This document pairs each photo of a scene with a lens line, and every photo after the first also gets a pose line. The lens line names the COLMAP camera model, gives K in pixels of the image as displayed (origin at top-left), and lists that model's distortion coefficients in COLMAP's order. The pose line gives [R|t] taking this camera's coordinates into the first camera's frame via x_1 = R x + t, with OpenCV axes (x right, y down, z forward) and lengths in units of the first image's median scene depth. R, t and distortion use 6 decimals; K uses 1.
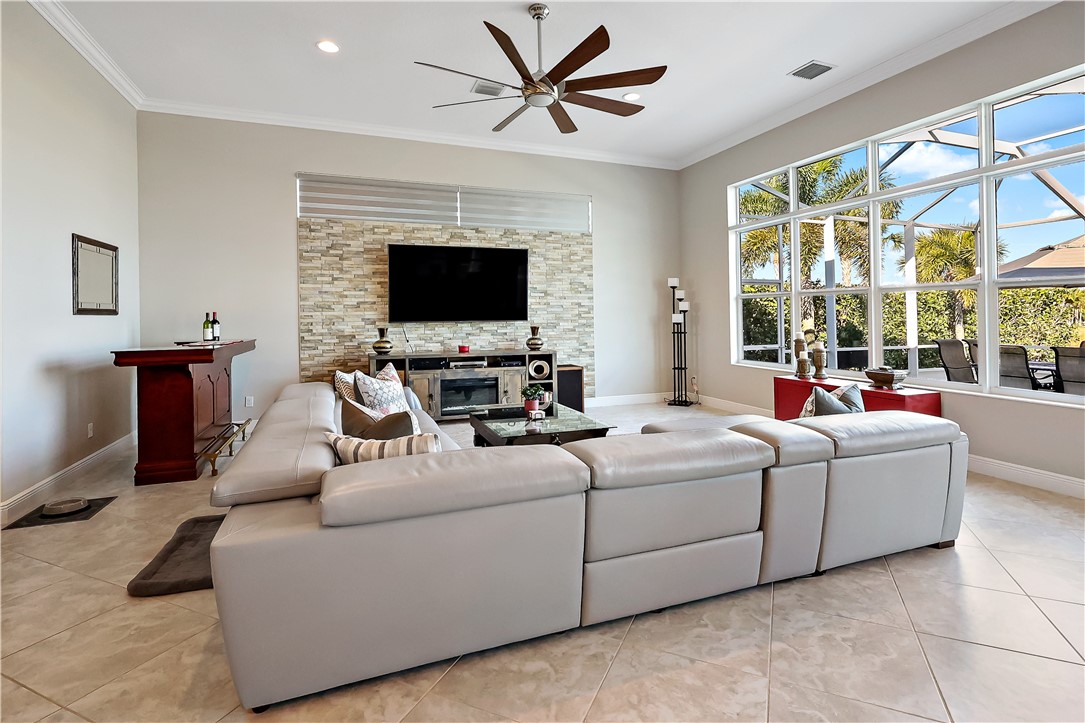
lens RADIAL K [[525.3, 0, 539.9], [0, 525.3, 305.5], [0, 0, 1]] dist [-0.005059, 0.001912]
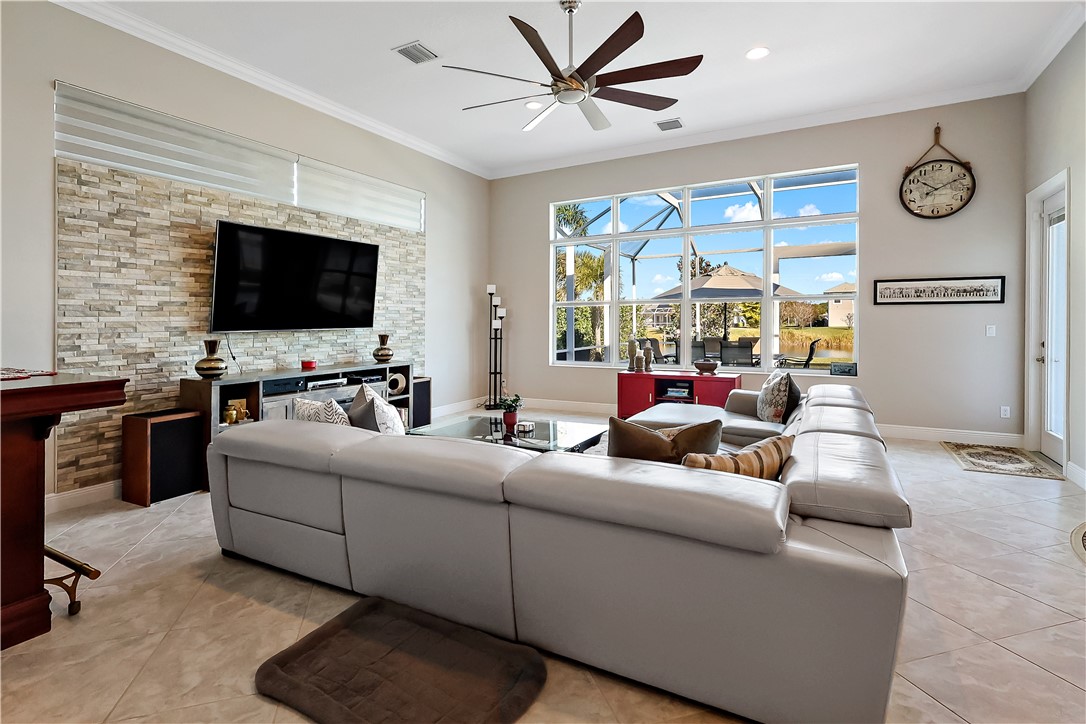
lens RADIAL K [[525.8, 0, 549.5], [0, 525.8, 317.6], [0, 0, 1]] dist [-0.005059, 0.001912]
pose [[0.760652, 0.002183, 0.649156, -0.396628], [-0.008248, 0.999946, 0.006301, 0.004698], [-0.649107, -0.010147, 0.760629, 0.177402]]
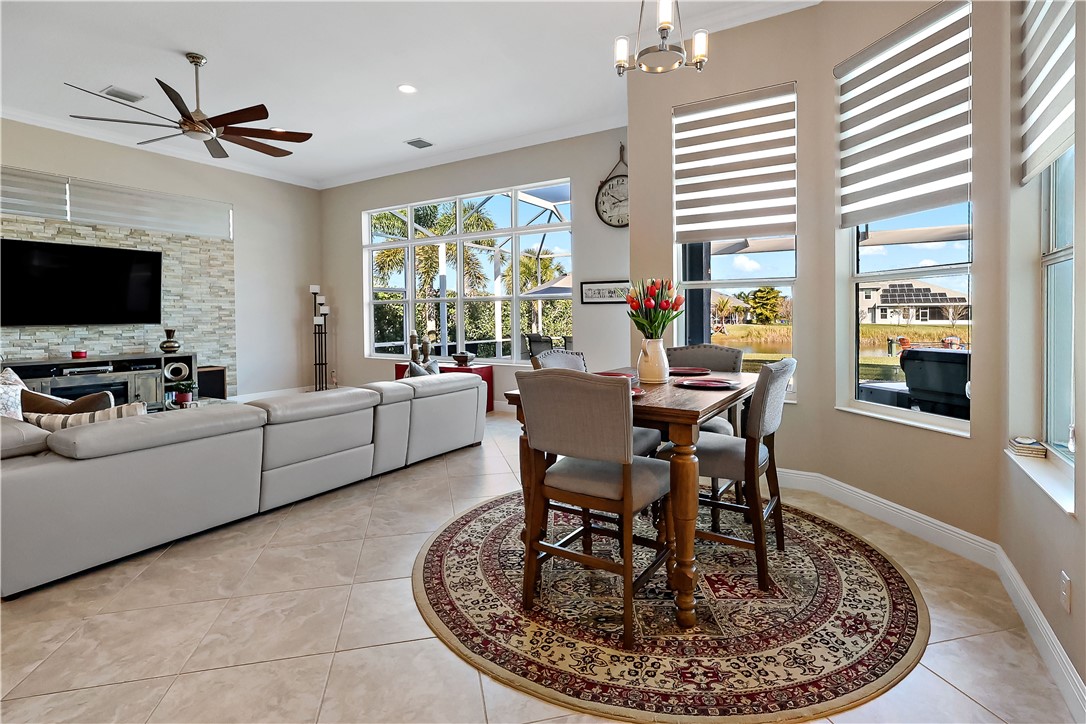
lens RADIAL K [[525.8, 0, 542.6], [0, 525.8, 323.1], [0, 0, 1]] dist [-0.005059, 0.001912]
pose [[0.788270, -0.007938, 0.615279, -0.071396], [-0.009226, 0.999652, 0.024717, -0.003764], [-0.615261, -0.025160, 0.787922, -0.249981]]
